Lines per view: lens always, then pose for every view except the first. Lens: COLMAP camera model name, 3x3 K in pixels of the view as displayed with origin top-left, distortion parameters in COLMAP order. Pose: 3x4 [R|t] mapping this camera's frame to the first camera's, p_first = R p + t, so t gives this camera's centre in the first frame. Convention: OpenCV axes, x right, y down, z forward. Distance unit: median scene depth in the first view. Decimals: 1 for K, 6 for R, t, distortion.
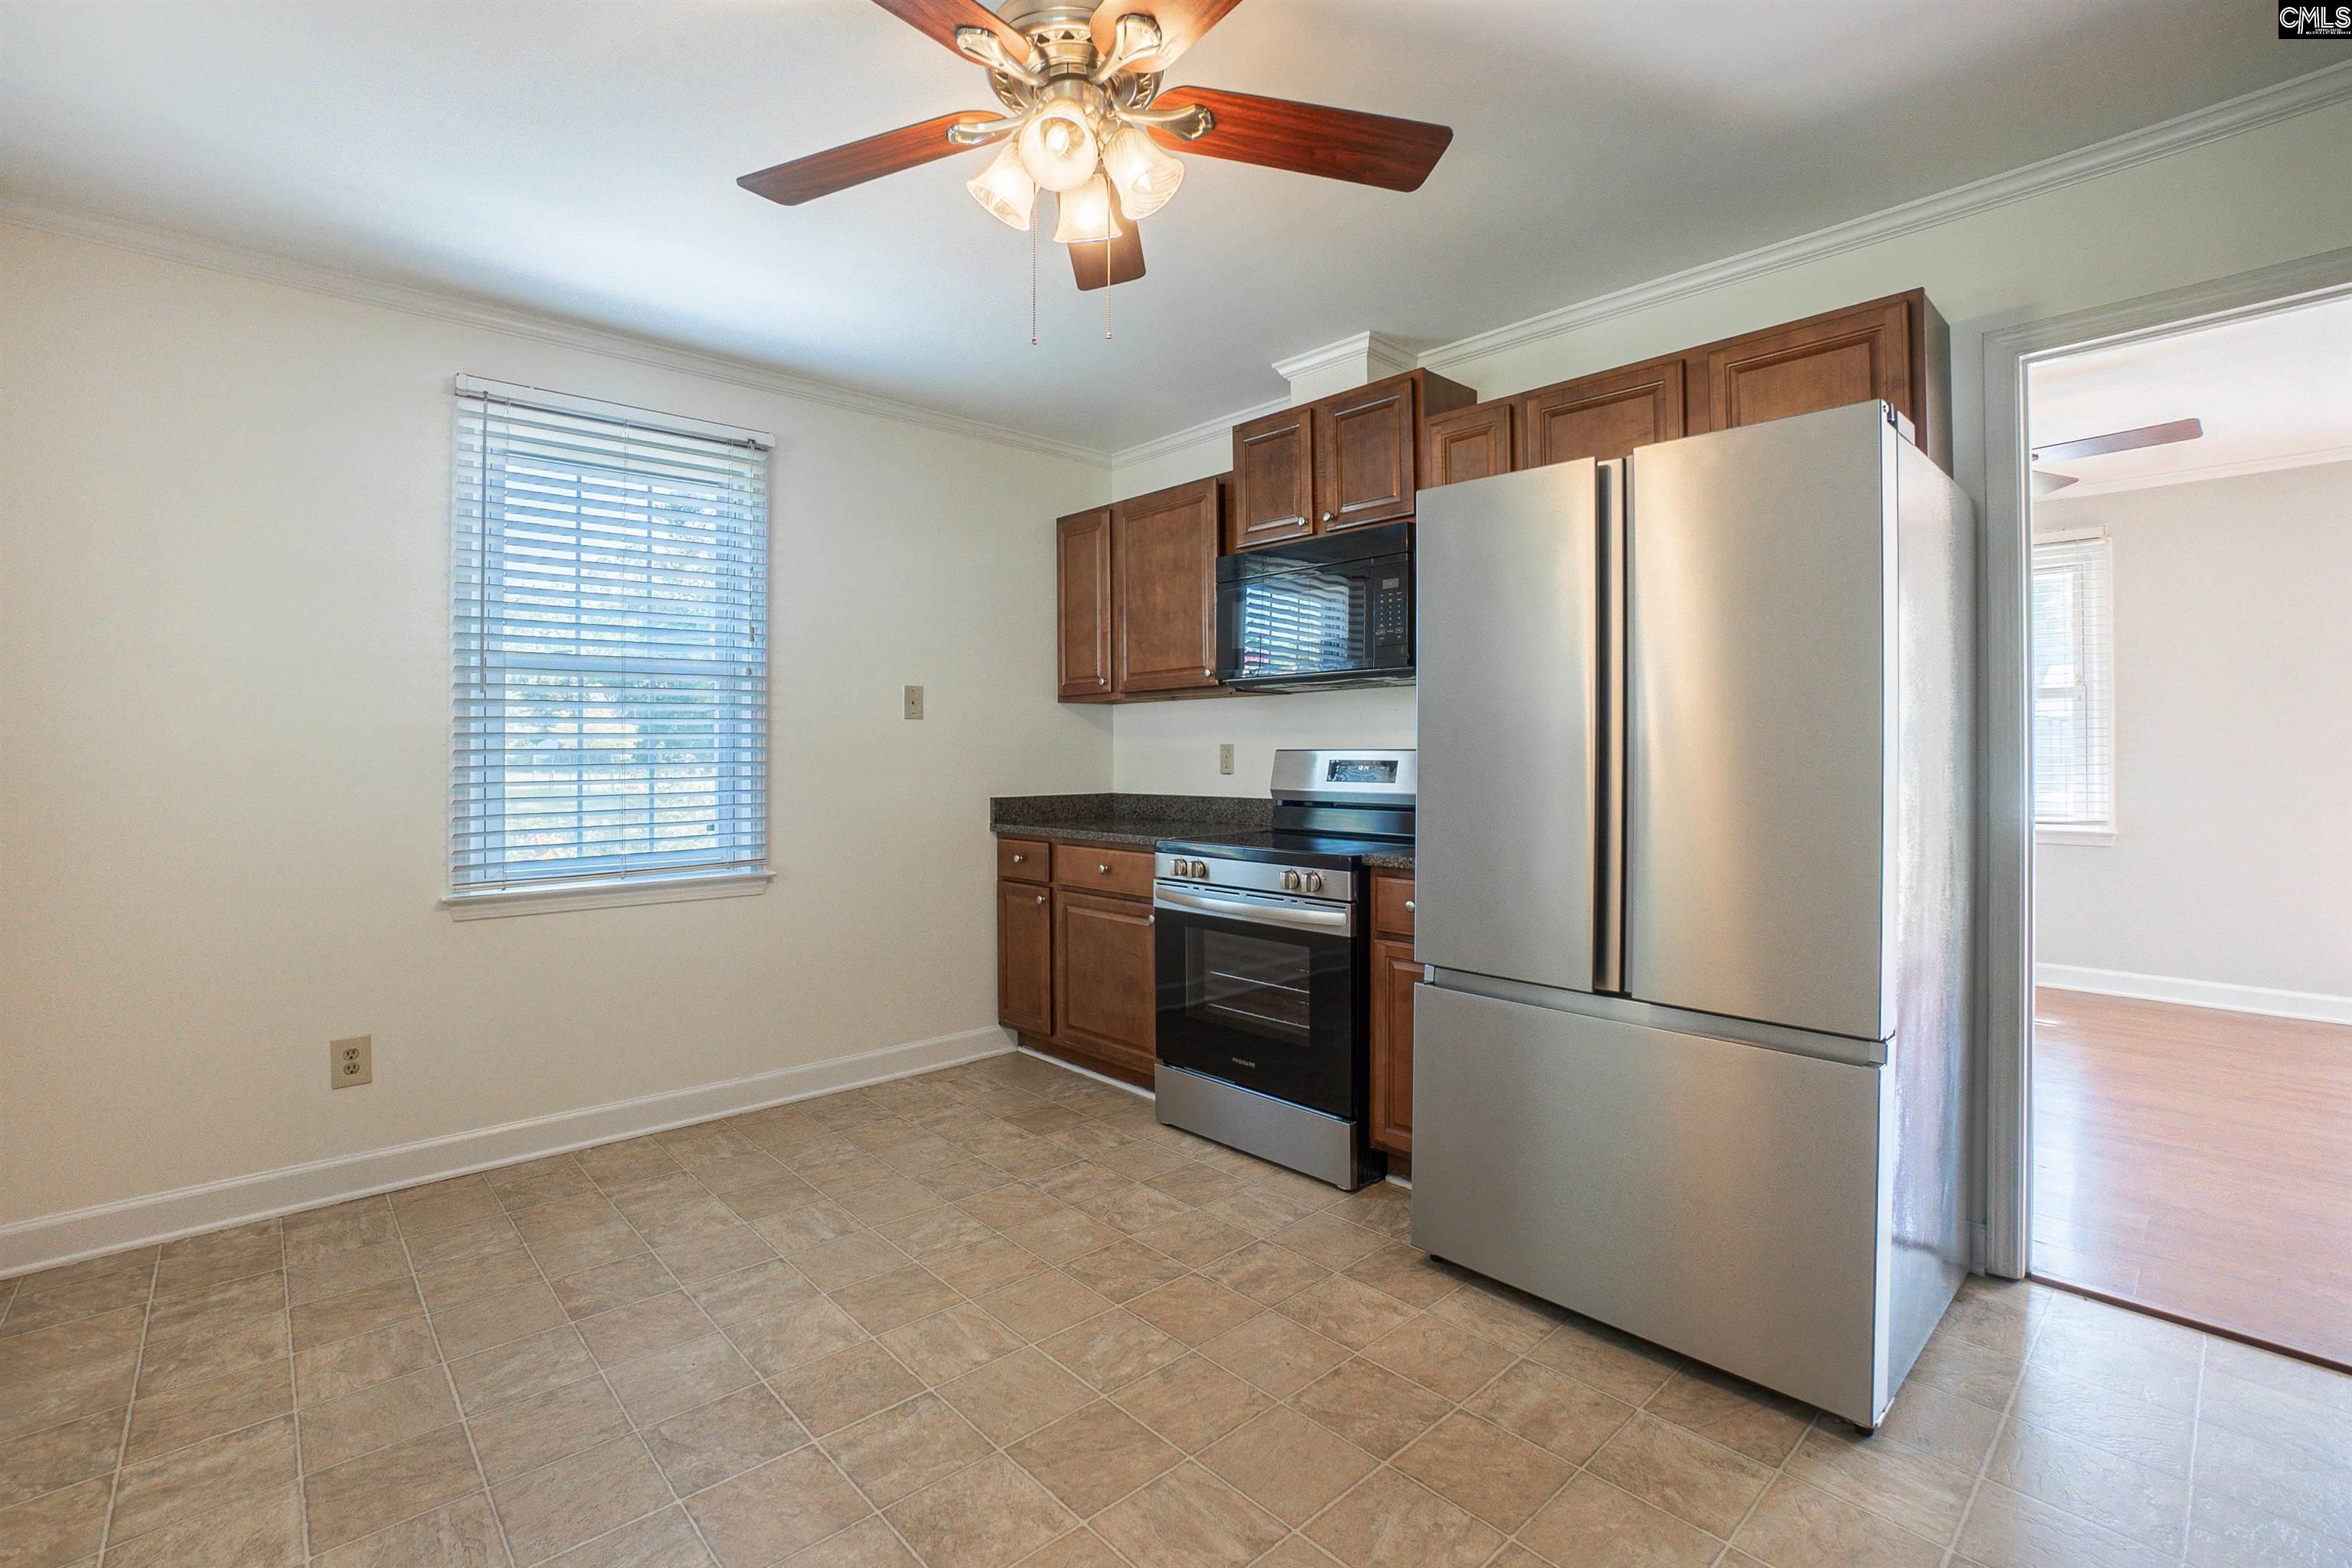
lens RADIAL K [[1055.4, 0, 1141.0], [0, 1055.4, 755.2], [0, 0, 1]] dist [-0.064591, 0.022728]
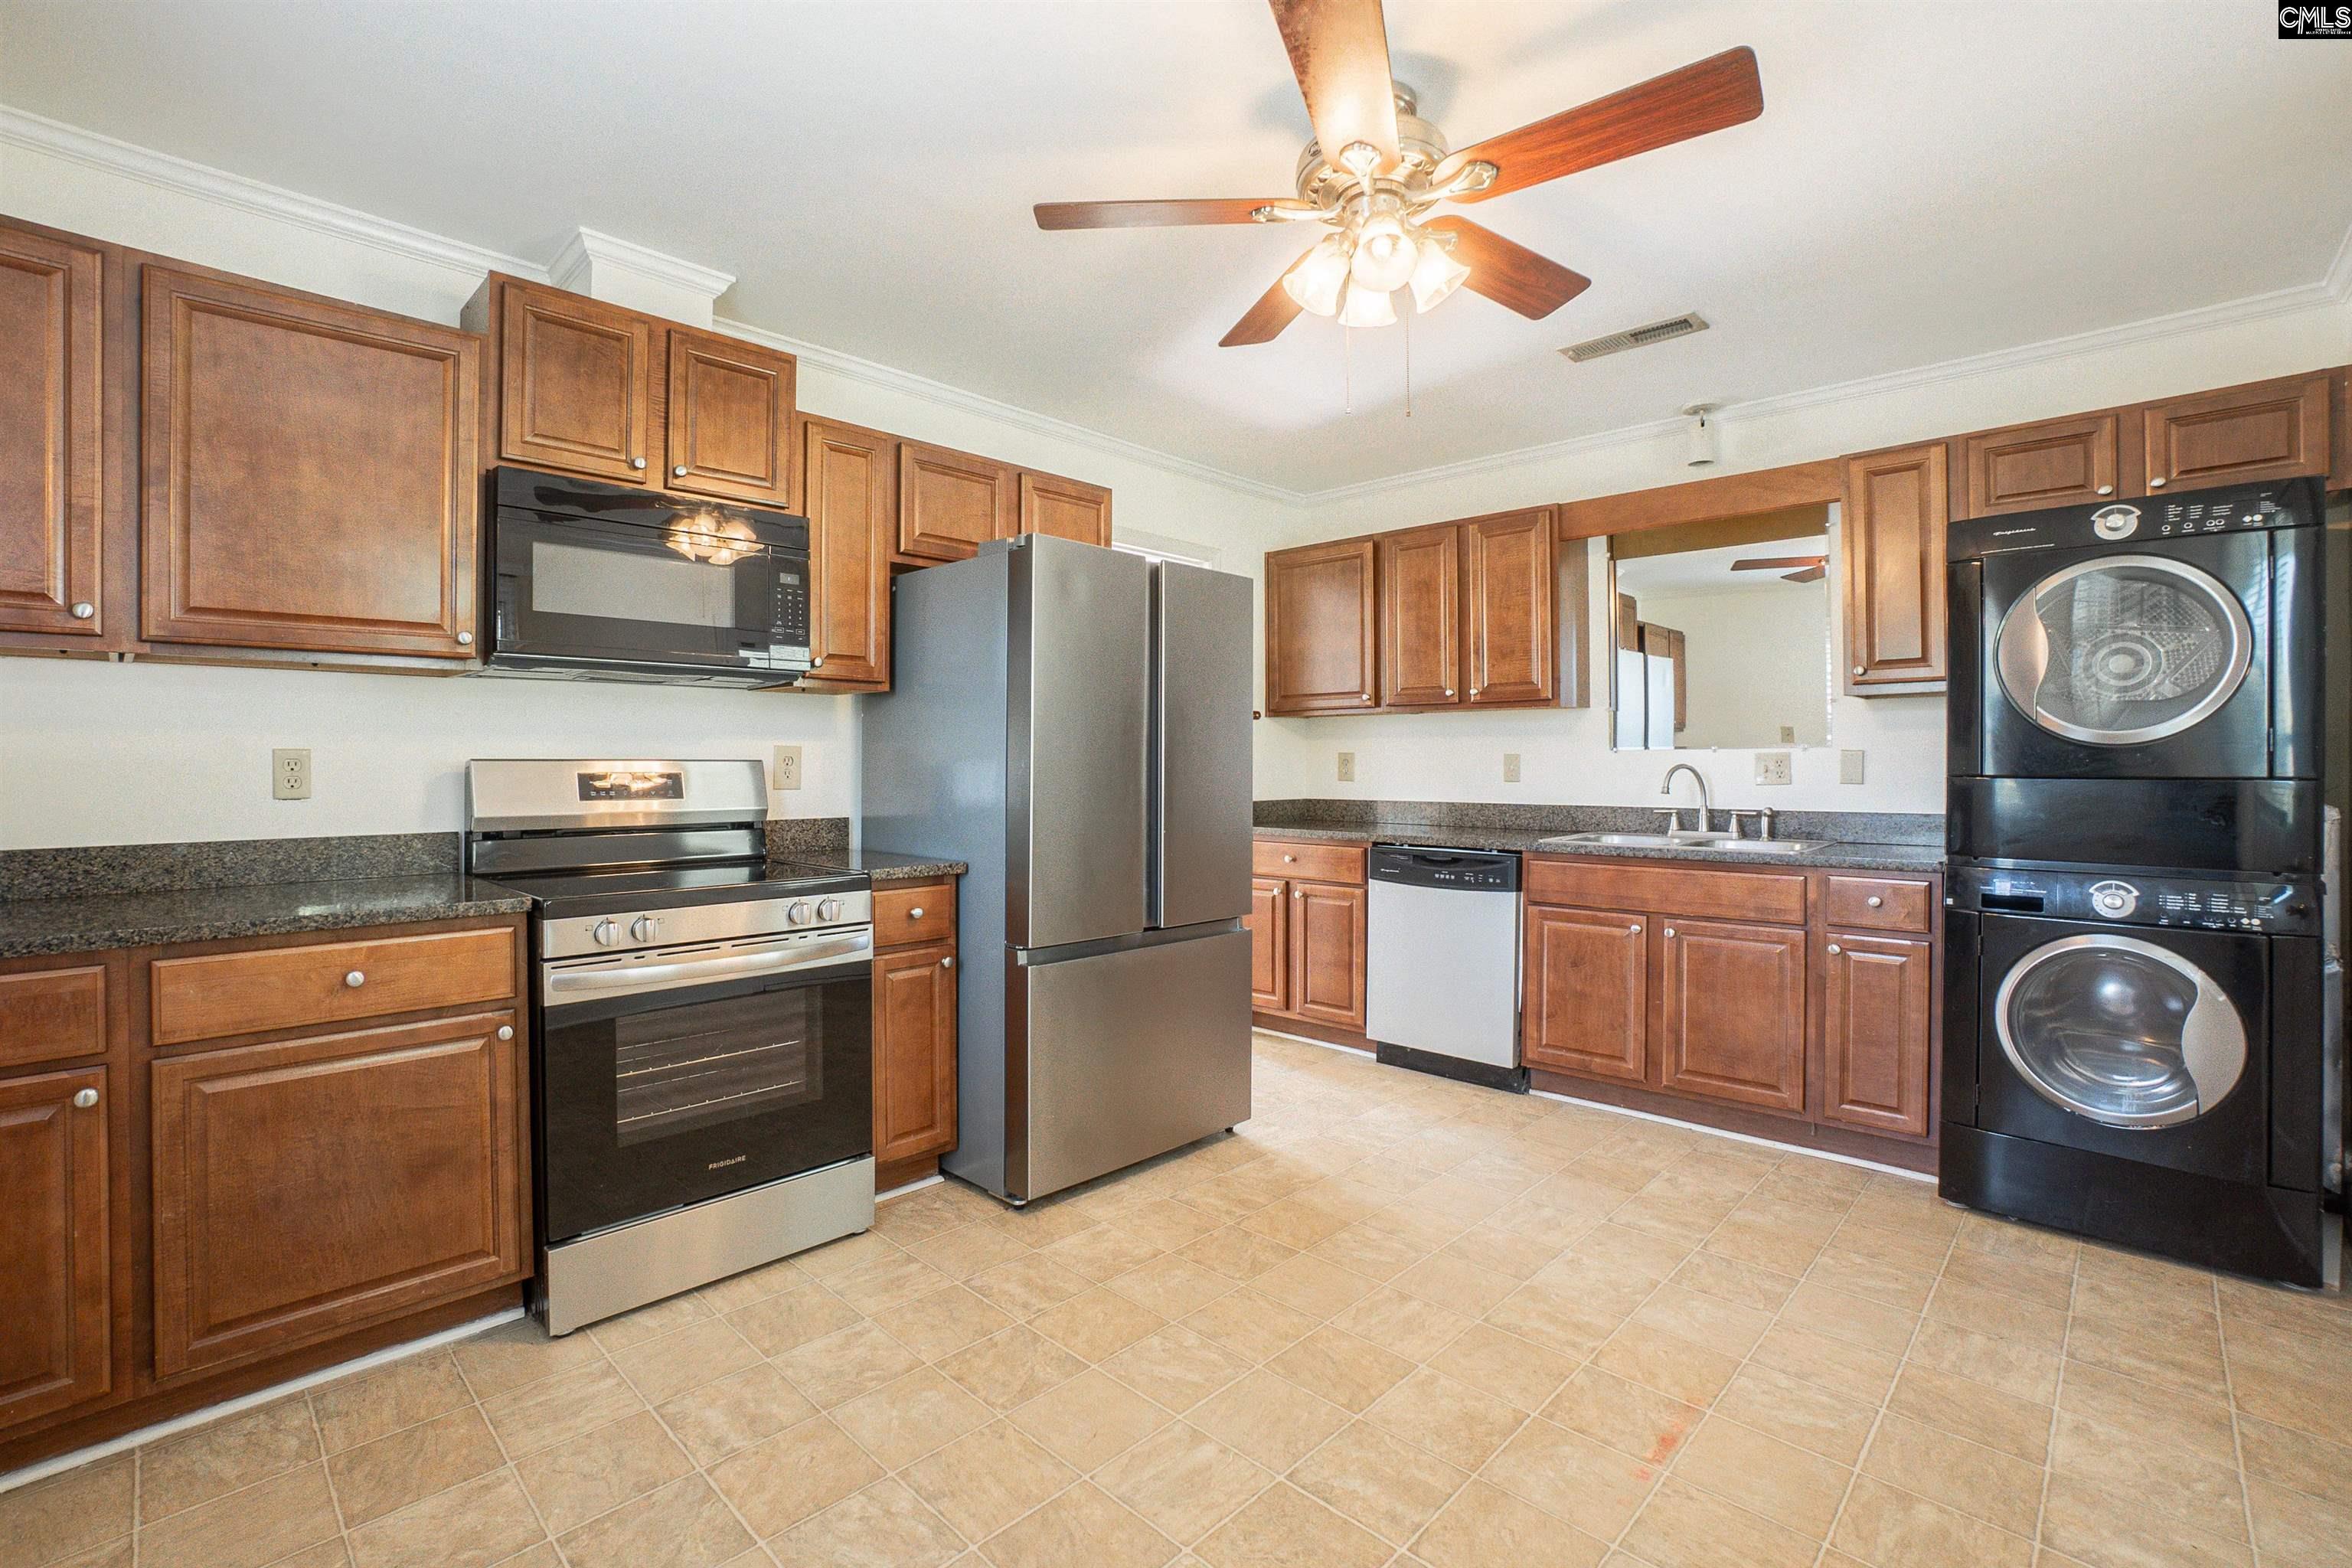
lens RADIAL K [[1027.0, 0, 1127.7], [0, 1027.0, 798.9], [0, 0, 1]] dist [-0.103907, 0.041214]
pose [[-0.054983, -0.028605, 0.998077, -0.736821], [0.001821, 0.999585, 0.028748, 0.002817], [-0.998486, 0.003398, -0.054908, 0.844054]]
